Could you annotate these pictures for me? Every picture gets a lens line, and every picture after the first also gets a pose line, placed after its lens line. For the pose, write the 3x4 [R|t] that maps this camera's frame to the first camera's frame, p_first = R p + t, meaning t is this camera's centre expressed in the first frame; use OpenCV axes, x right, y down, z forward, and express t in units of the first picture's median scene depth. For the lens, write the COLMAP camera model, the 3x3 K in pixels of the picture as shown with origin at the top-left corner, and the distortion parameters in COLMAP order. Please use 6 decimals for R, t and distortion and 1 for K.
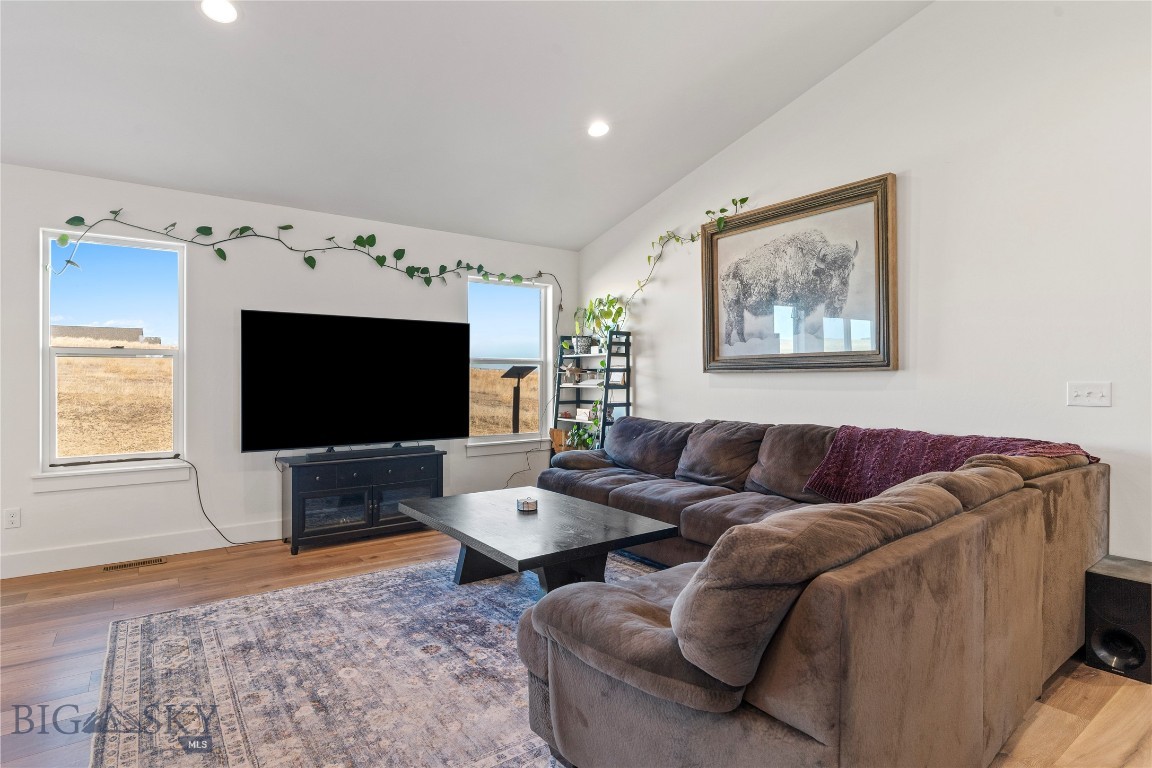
lens RADIAL K [[589.7, 0, 573.8], [0, 589.7, 384.0], [0, 0, 1]] dist [-0.005322, 0.002001]
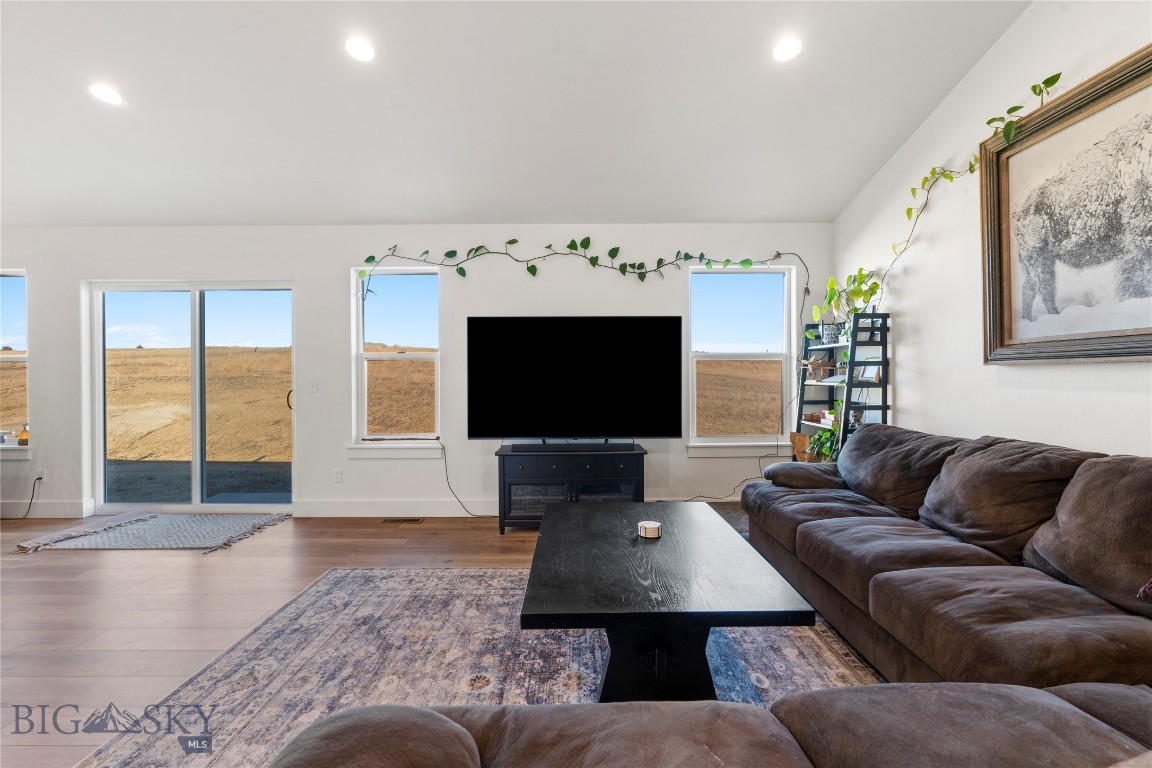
lens RADIAL K [[514.8, 0, 579.1], [0, 514.8, 379.8], [0, 0, 1]] dist [-0.007122, 0.003231]
pose [[0.812316, 0.001431, -0.583216, 0.208980], [-0.001224, 0.999999, 0.000750, -0.002395], [0.583216, 0.000105, 0.812317, 0.294617]]
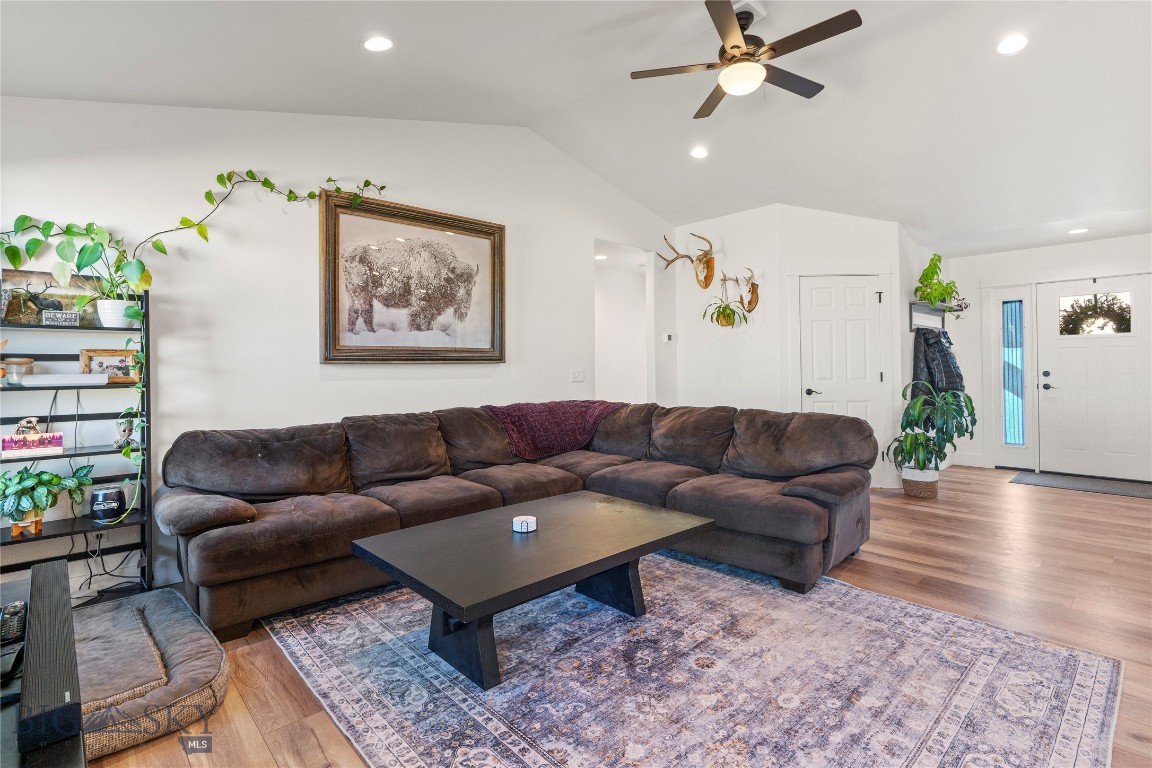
lens RADIAL K [[556.2, 0, 573.8], [0, 556.2, 364.8], [0, 0, 1]] dist [-0.003489, 0.001359]
pose [[-0.117601, 0.006225, 0.993041, -0.689977], [0.017445, 0.999839, -0.004202, -0.008256], [-0.992908, 0.016830, -0.117690, 0.827517]]
